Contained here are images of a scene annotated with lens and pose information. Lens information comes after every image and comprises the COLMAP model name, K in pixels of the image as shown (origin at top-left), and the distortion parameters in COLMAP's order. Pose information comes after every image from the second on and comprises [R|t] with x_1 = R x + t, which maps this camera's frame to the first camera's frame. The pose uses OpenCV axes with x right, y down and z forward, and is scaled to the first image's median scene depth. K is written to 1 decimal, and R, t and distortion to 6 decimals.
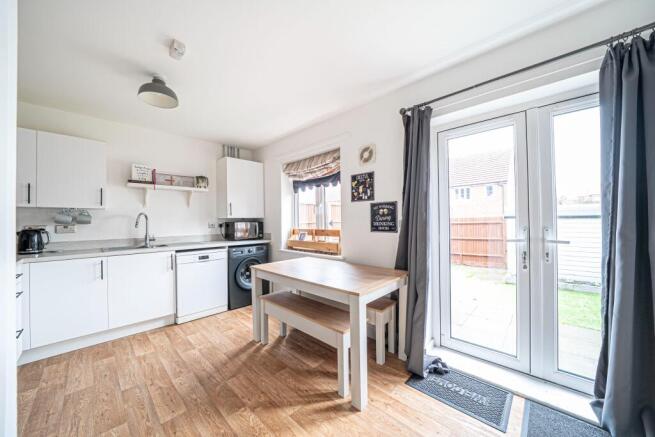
lens RADIAL K [[232.5, 0, 329.1], [0, 232.5, 218.8], [0, 0, 1]] dist [-0.000934, -0.000038]
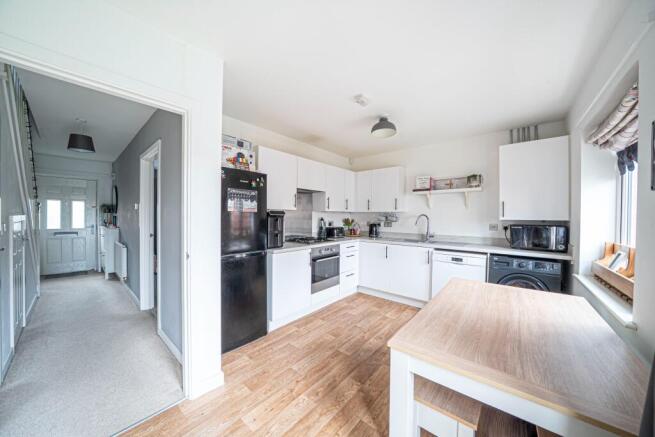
lens RADIAL K [[232.5, 0, 329.1], [0, 232.5, 218.8], [0, 0, 1]] dist [-0.000934, -0.000038]
pose [[0.077113, 0.023314, -0.996750, 0.404962], [-0.004600, 0.999724, 0.023027, -0.027446], [0.997012, 0.002810, 0.077199, 0.389171]]
